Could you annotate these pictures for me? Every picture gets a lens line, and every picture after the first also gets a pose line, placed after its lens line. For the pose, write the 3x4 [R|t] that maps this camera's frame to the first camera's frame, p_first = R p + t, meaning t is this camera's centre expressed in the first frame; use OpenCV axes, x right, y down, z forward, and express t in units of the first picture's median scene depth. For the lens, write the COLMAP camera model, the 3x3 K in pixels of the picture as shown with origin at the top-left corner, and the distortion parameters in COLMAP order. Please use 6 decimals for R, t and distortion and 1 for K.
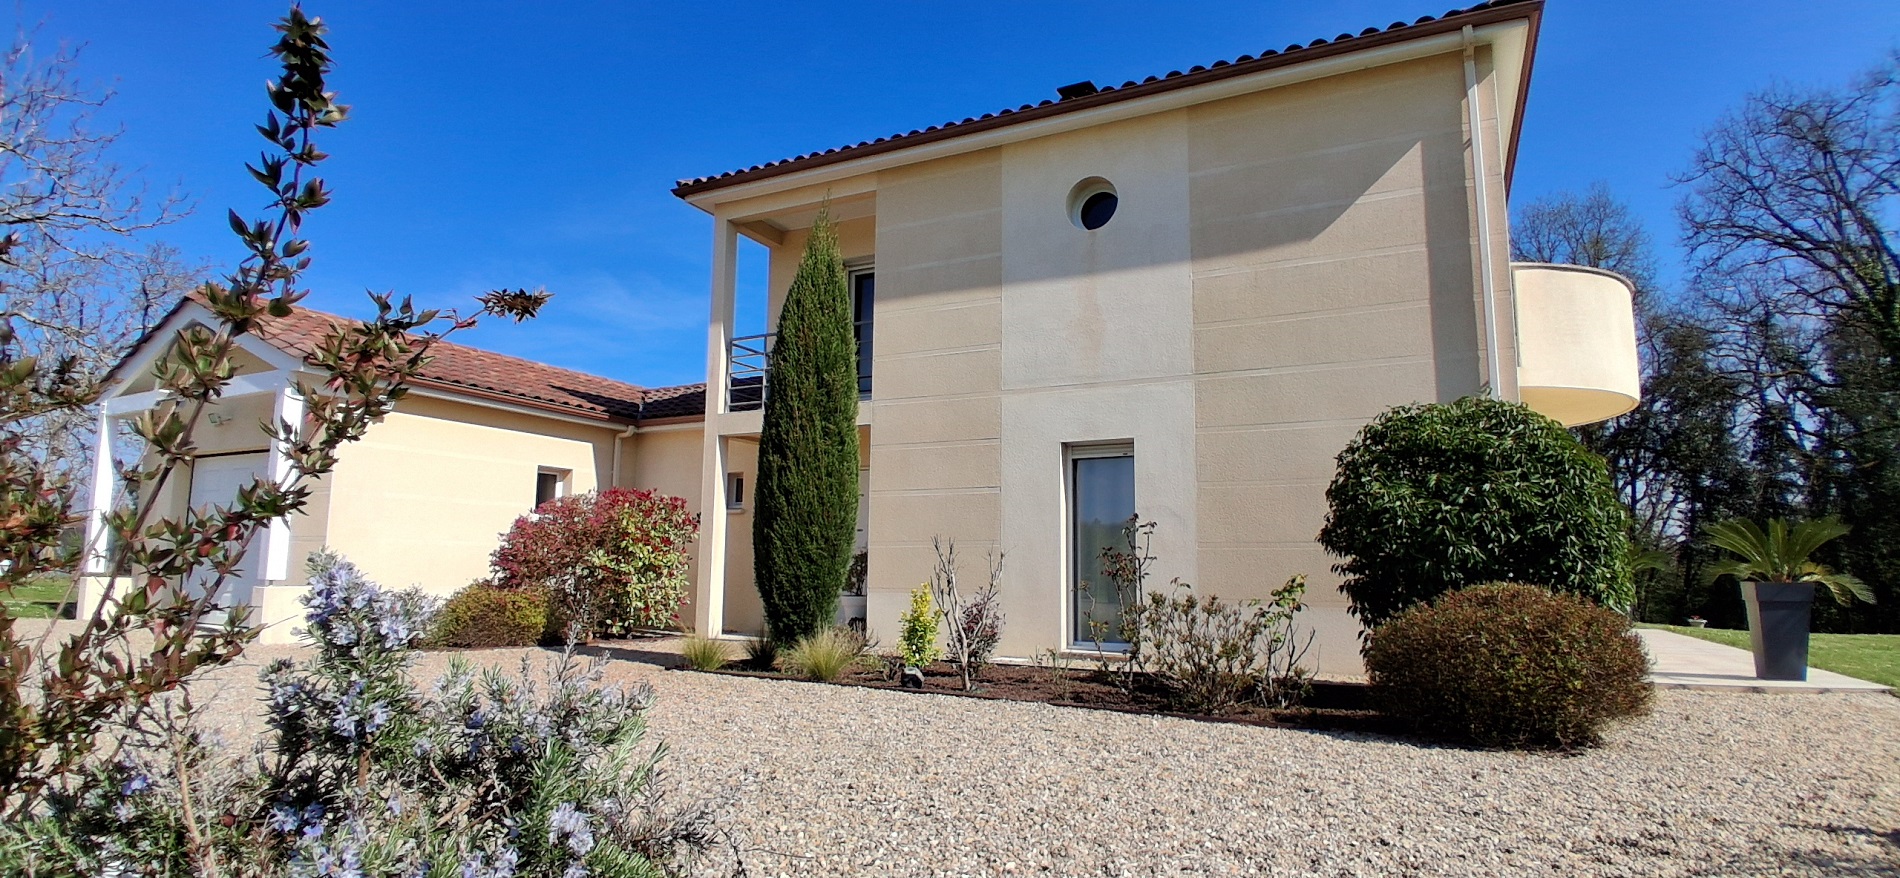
lens RADIAL K [[953.1, 0, 946.5], [0, 953.1, 434.7], [0, 0, 1]] dist [-0.018713, -0.032783]
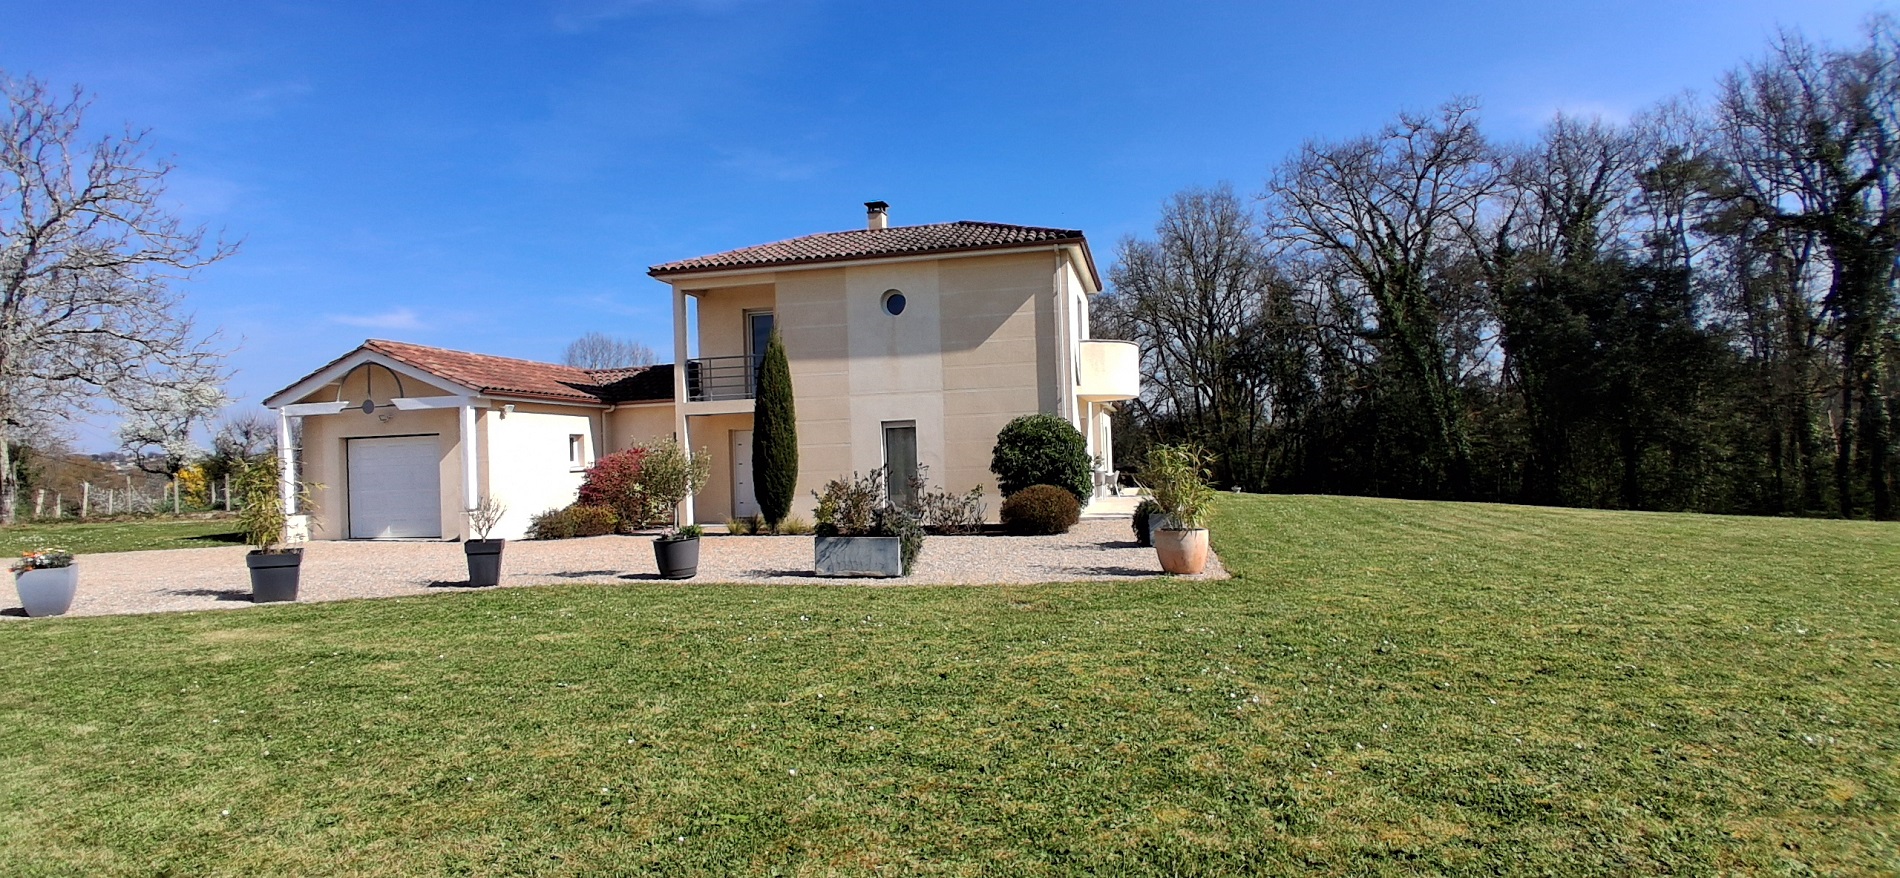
lens RADIAL K [[953.1, 0, 955.3], [0, 953.1, 444.5], [0, 0, 1]] dist [-0.018713, -0.032783]
pose [[0.964197, -0.038531, 0.262373, -0.274628], [0.006283, 0.992430, 0.122654, -0.199147], [-0.265113, -0.116614, 0.957140, -1.057074]]
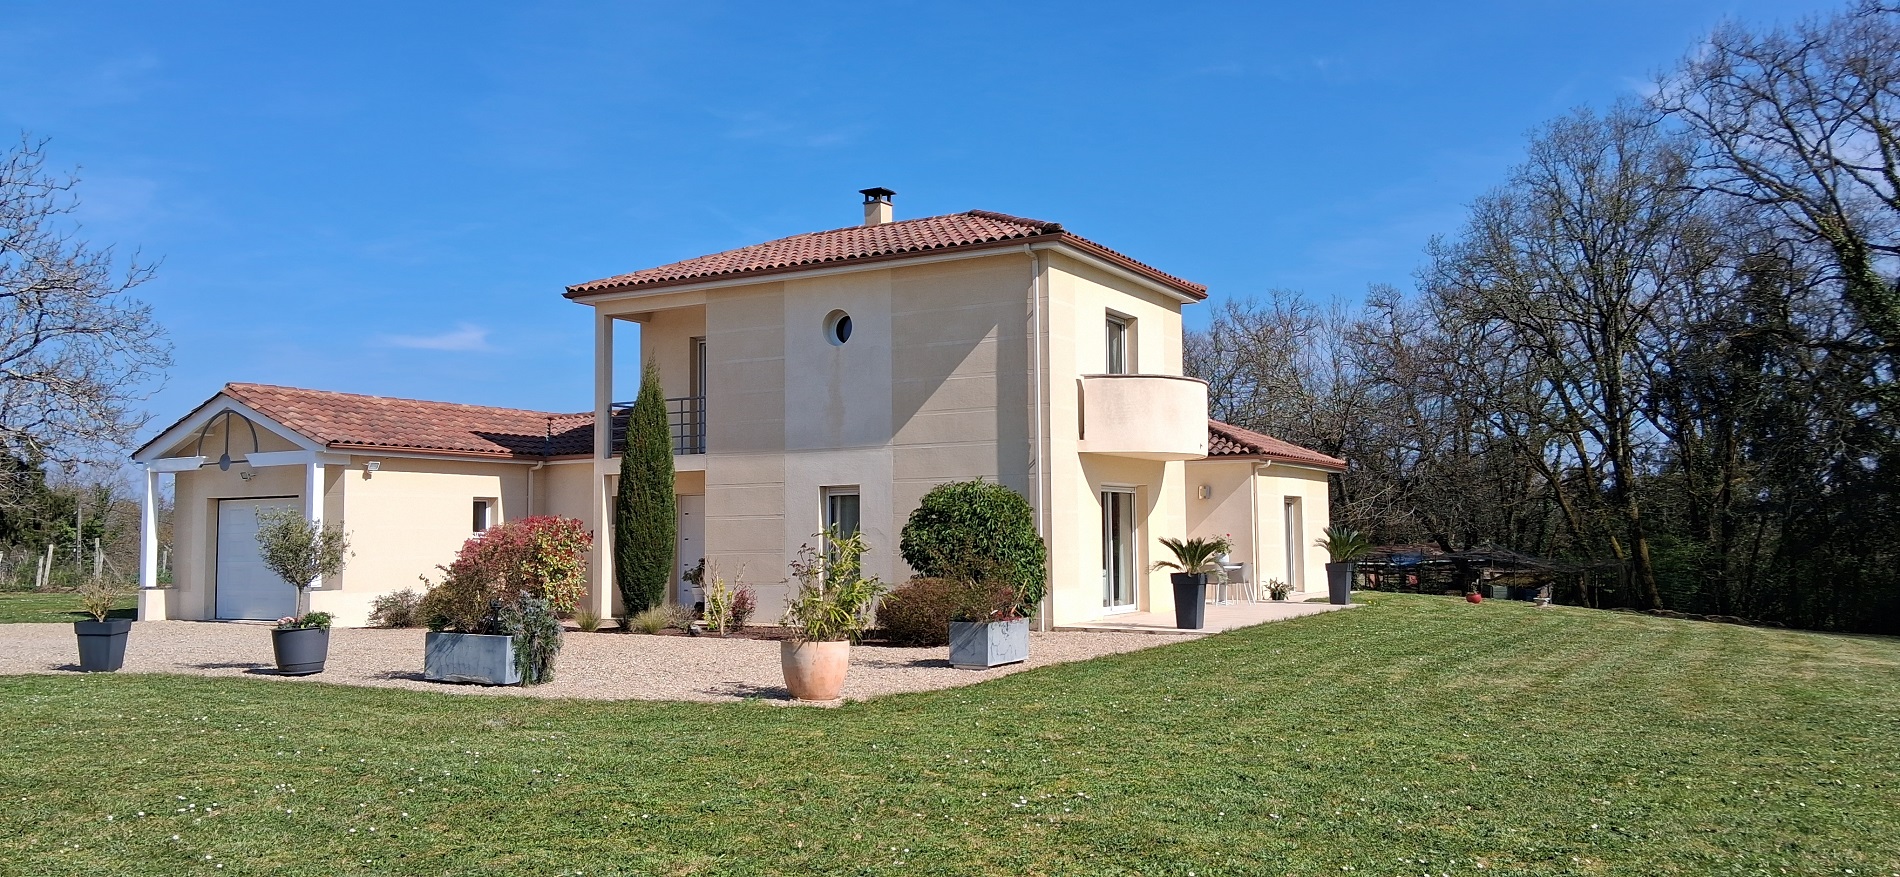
lens RADIAL K [[1435.0, 0, 959.9], [0, 1435.0, 426.6], [0, 0, 1]] dist [0.021633, -0.017320]
pose [[0.999165, -0.023562, -0.033385, 0.437165], [0.025543, 0.997859, 0.060211, -0.227268], [0.031895, -0.061014, 0.997627, -1.333377]]
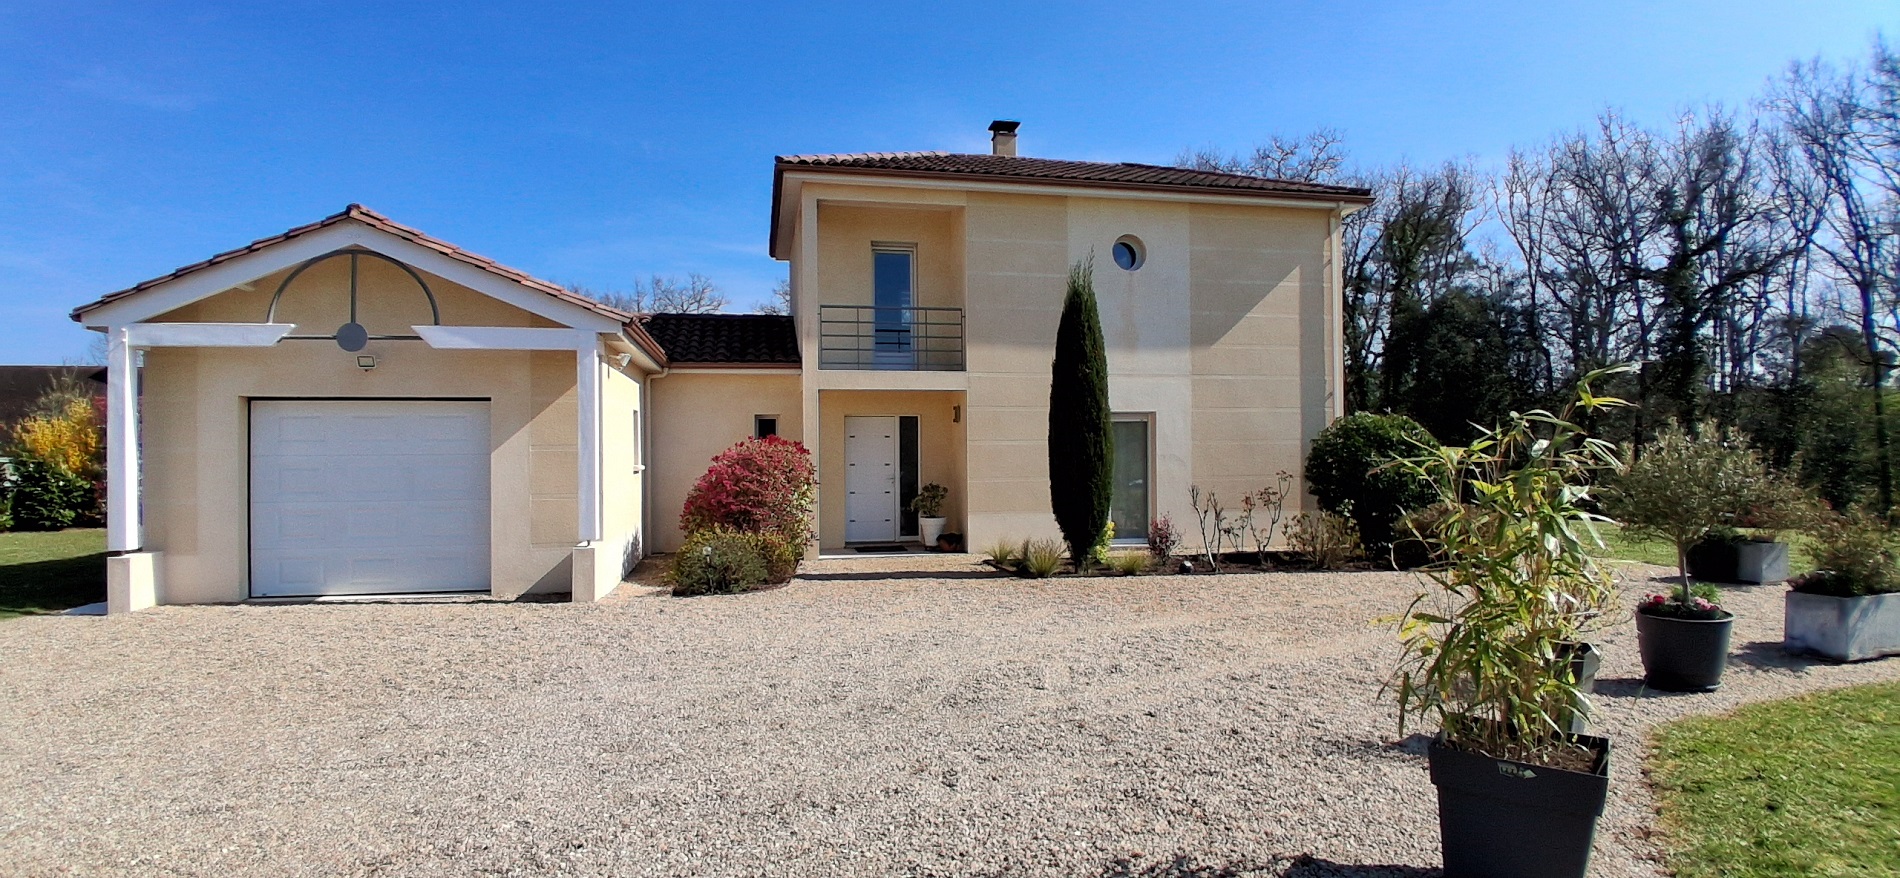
lens RADIAL K [[953.1, 0, 956.7], [0, 953.1, 439.3], [0, 0, 1]] dist [-0.018713, -0.032783]
pose [[0.773528, -0.006445, 0.633729, -1.059549], [-0.072078, 0.992566, 0.098073, -0.081663], [-0.629650, -0.121540, 0.767313, -0.022105]]
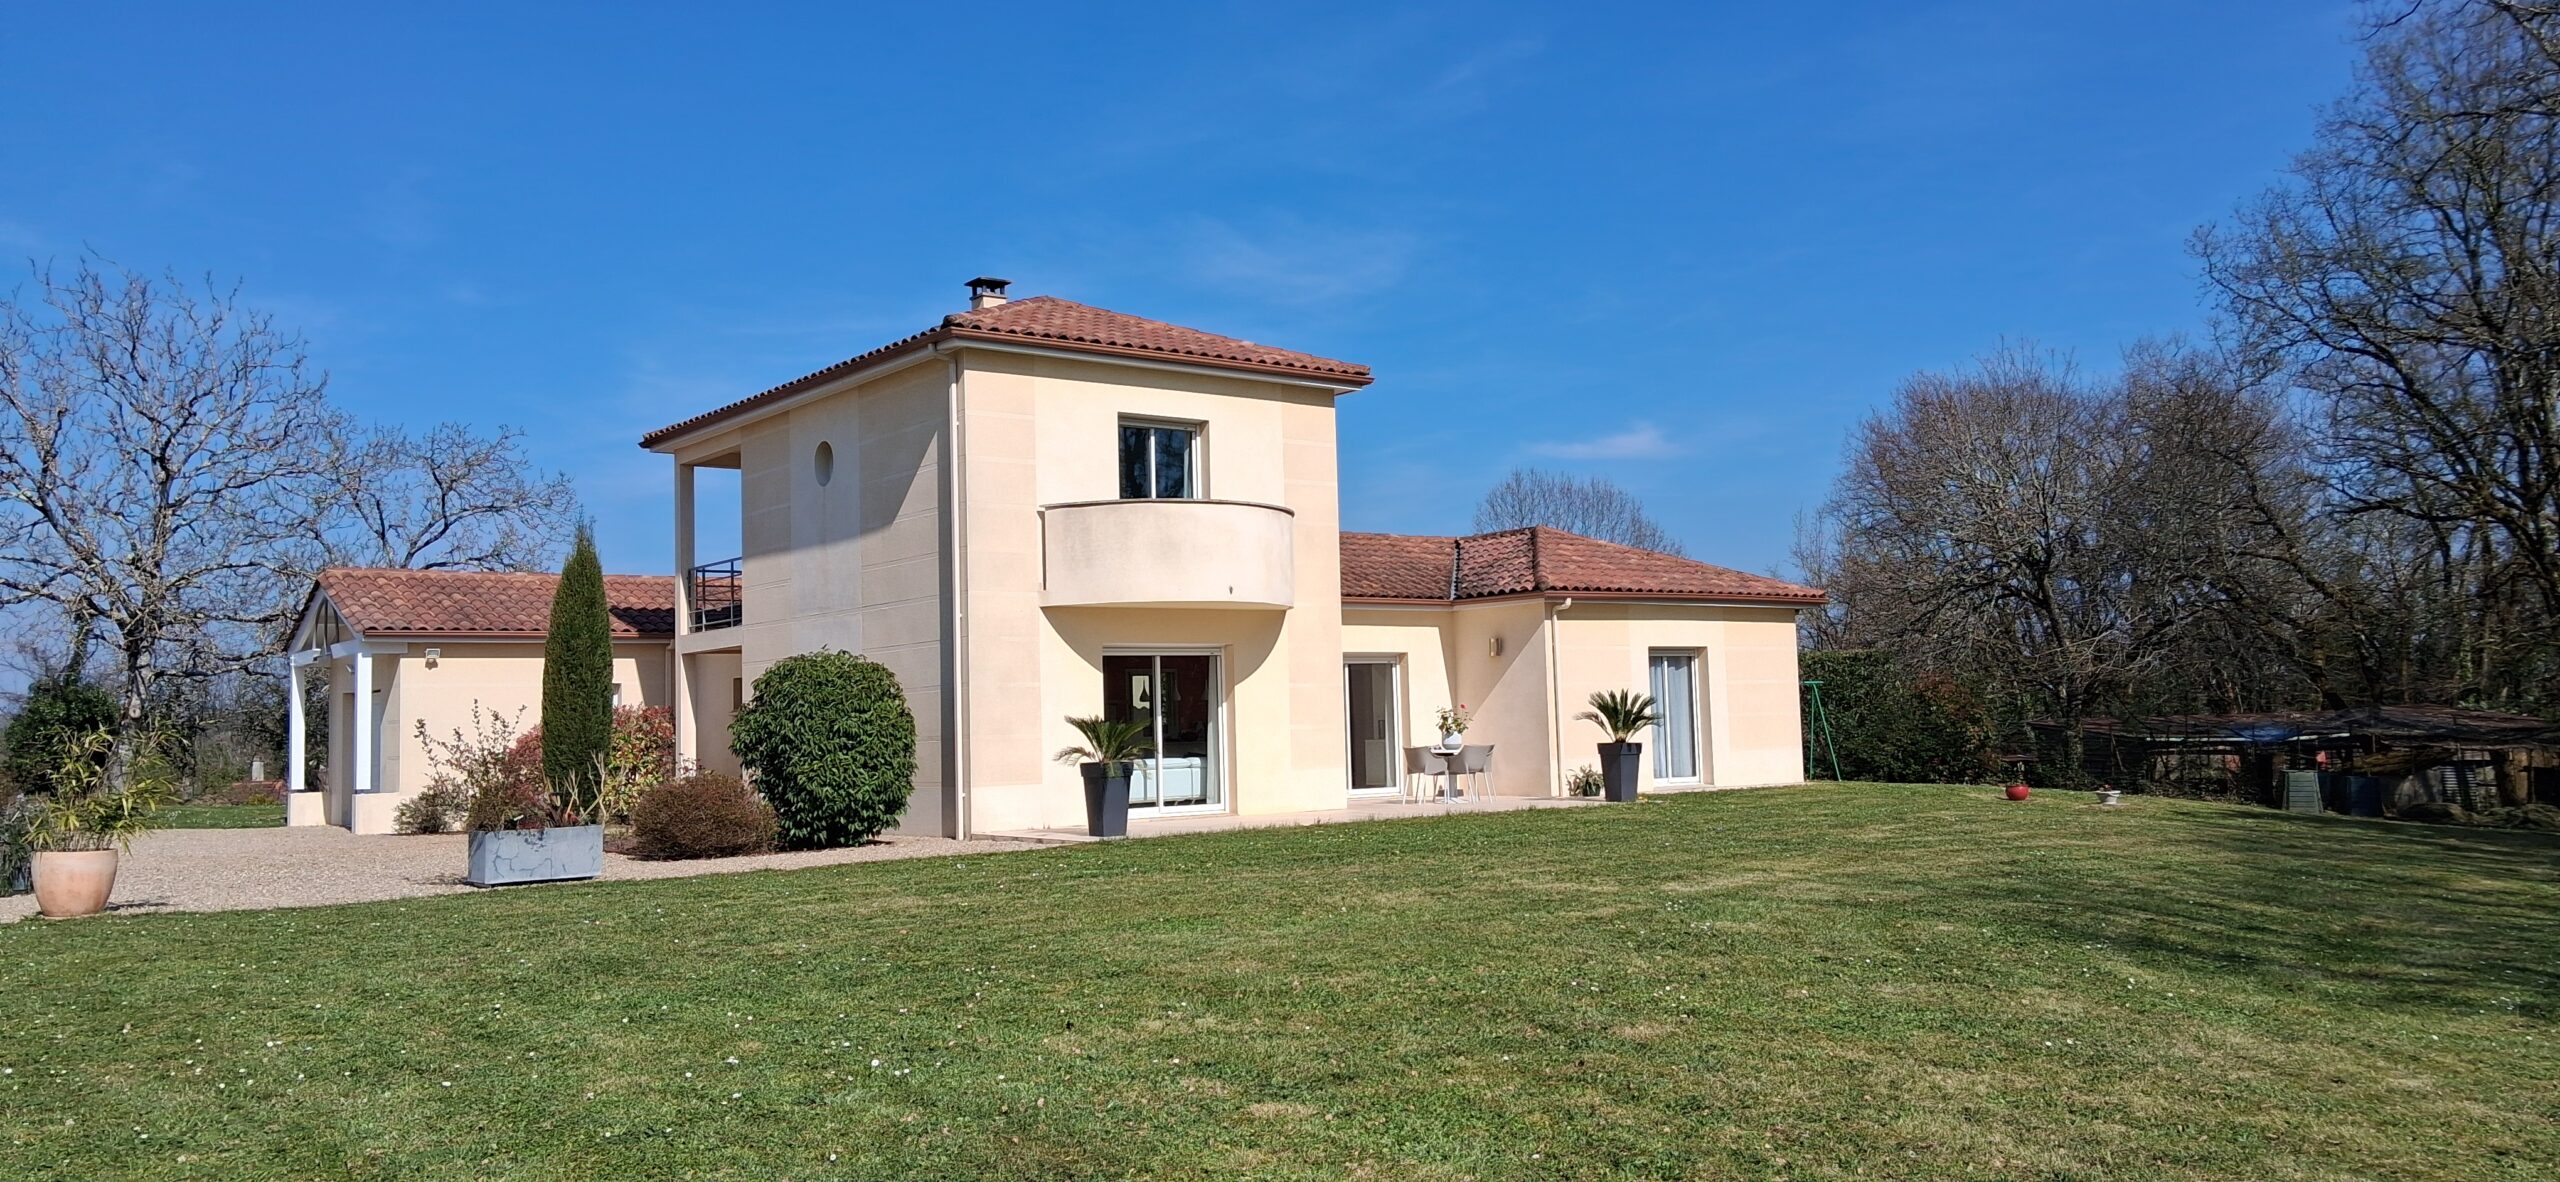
lens RADIAL K [[1933.4, 0, 1349.0], [0, 1933.4, 570.3], [0, 0, 1]] dist [0.021633, -0.017320]
pose [[0.913868, -0.072362, -0.399510, 1.822660], [0.096178, 0.994566, 0.039864, -0.147218], [0.394455, -0.074854, 0.915861, -1.065104]]
